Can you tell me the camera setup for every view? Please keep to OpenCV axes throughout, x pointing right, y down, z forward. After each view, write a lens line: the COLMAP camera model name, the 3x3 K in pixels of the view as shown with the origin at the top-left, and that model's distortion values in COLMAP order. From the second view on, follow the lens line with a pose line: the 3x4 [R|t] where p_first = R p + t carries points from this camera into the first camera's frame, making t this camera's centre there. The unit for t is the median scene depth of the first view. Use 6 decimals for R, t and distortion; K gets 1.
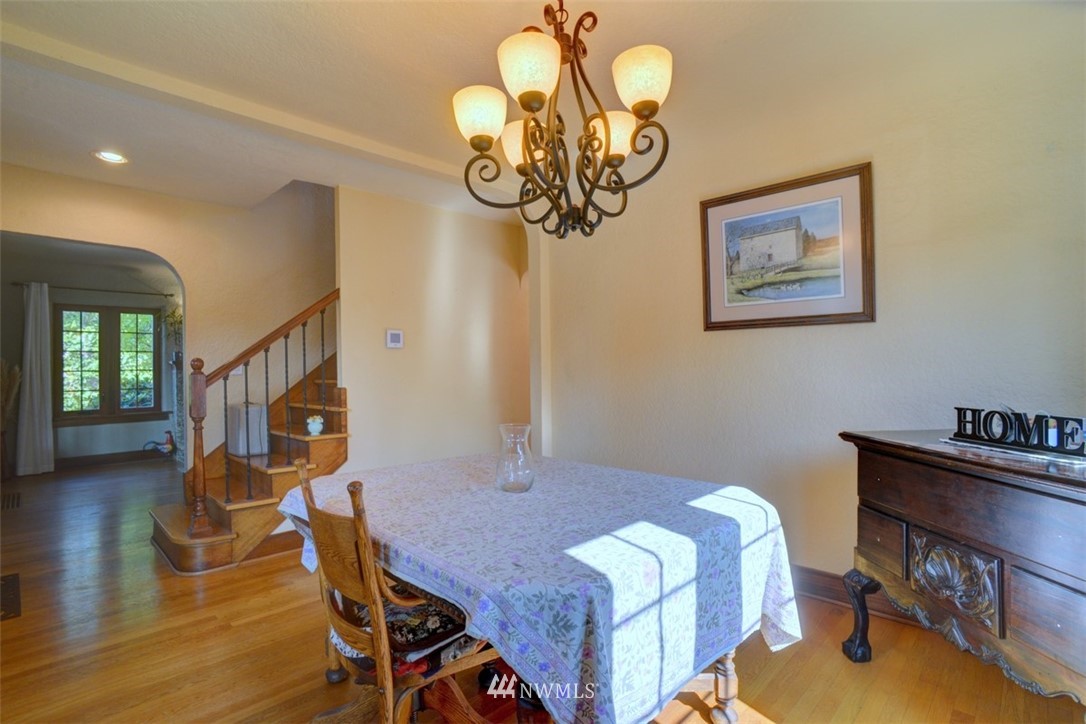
lens RADIAL K [[522.8, 0, 539.7], [0, 522.8, 364.5], [0, 0, 1]] dist [-0.038389, 0.013203]
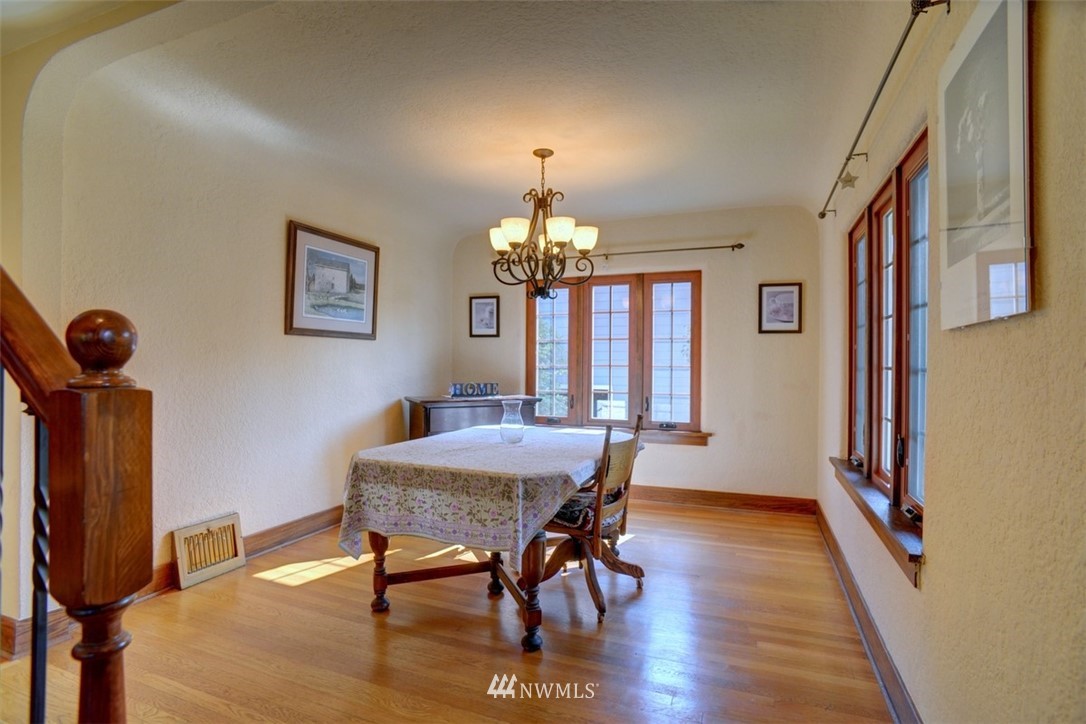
lens RADIAL K [[522.8, 0, 548.1], [0, 522.8, 359.8], [0, 0, 1]] dist [-0.038389, 0.013203]
pose [[-0.386860, 0.006778, 0.922114, -1.051535], [-0.007846, 0.999913, -0.010642, -0.001932], [-0.922105, -0.011352, -0.386773, 1.019150]]
